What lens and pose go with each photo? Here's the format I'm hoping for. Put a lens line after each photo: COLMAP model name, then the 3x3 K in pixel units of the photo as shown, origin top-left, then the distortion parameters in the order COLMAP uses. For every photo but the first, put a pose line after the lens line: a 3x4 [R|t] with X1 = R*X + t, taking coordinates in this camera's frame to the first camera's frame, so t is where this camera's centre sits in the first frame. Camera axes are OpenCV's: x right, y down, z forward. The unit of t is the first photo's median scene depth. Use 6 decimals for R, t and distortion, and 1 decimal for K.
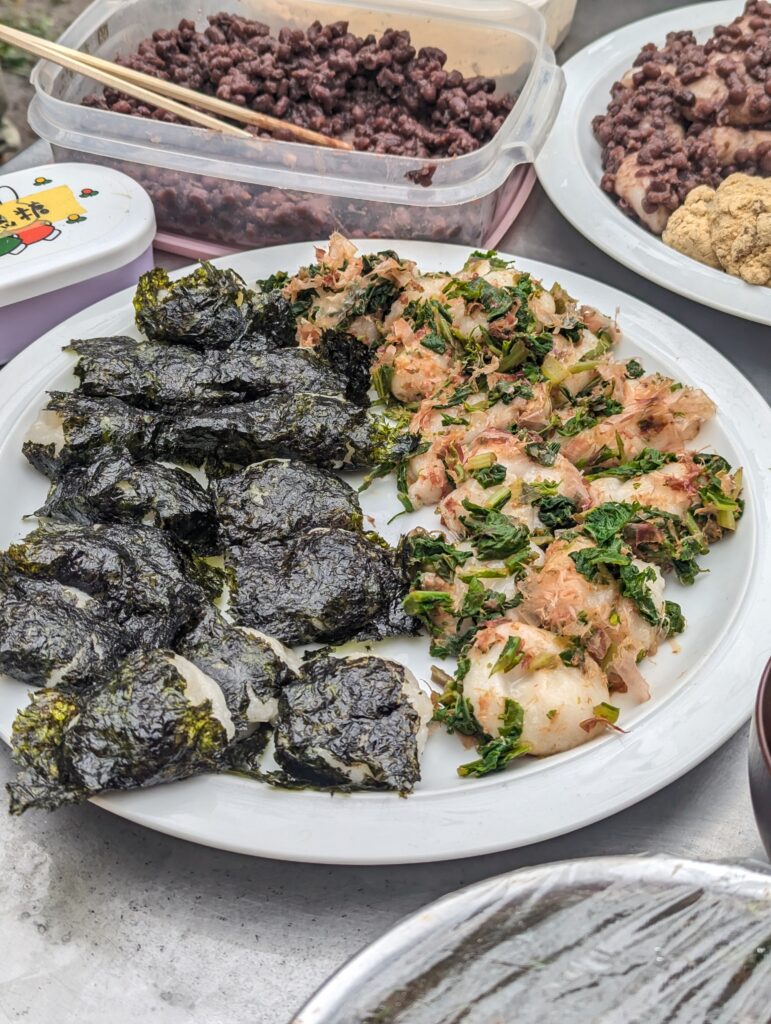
lens RADIAL K [[1446.5, 0, 386.7], [0, 1446.5, 512.6], [0, 0, 1]] dist [-0.000316, 0.000000]
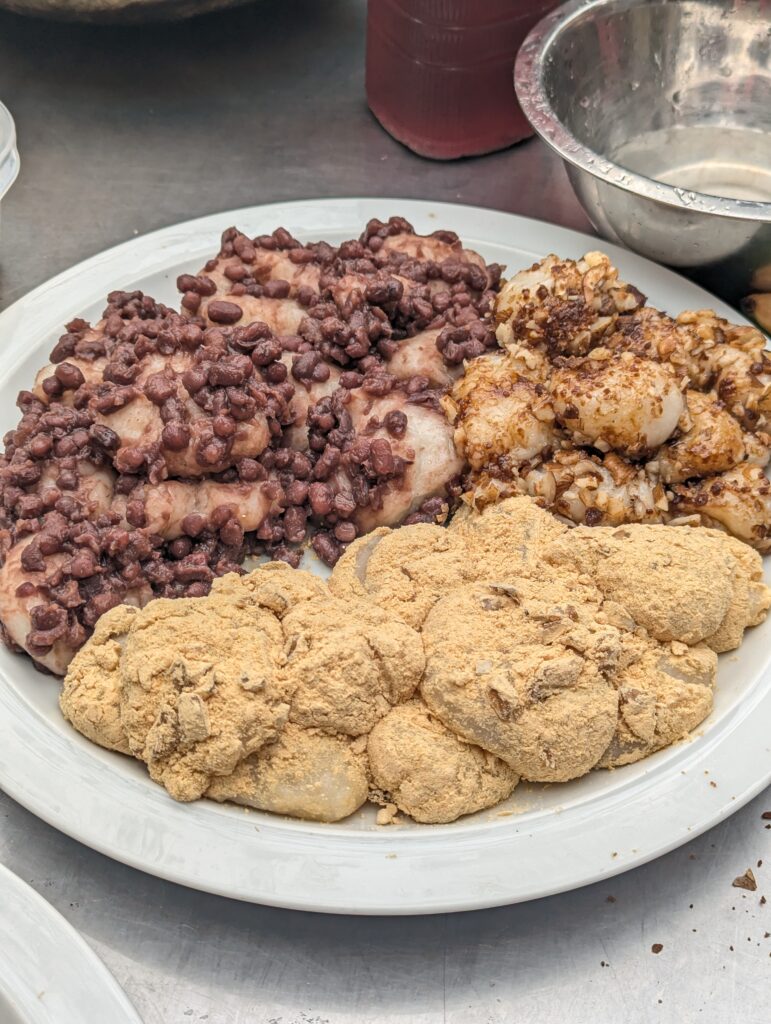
lens RADIAL K [[1446.5, 0, 384.3], [0, 1446.5, 511.4], [0, 0, 1]] dist [-0.000316, 0.000000]
pose [[0.983945, -0.099898, 0.147892, 0.235315], [0.093654, 0.994417, 0.048612, -0.278339], [-0.151923, -0.033981, 0.987808, 0.330331]]
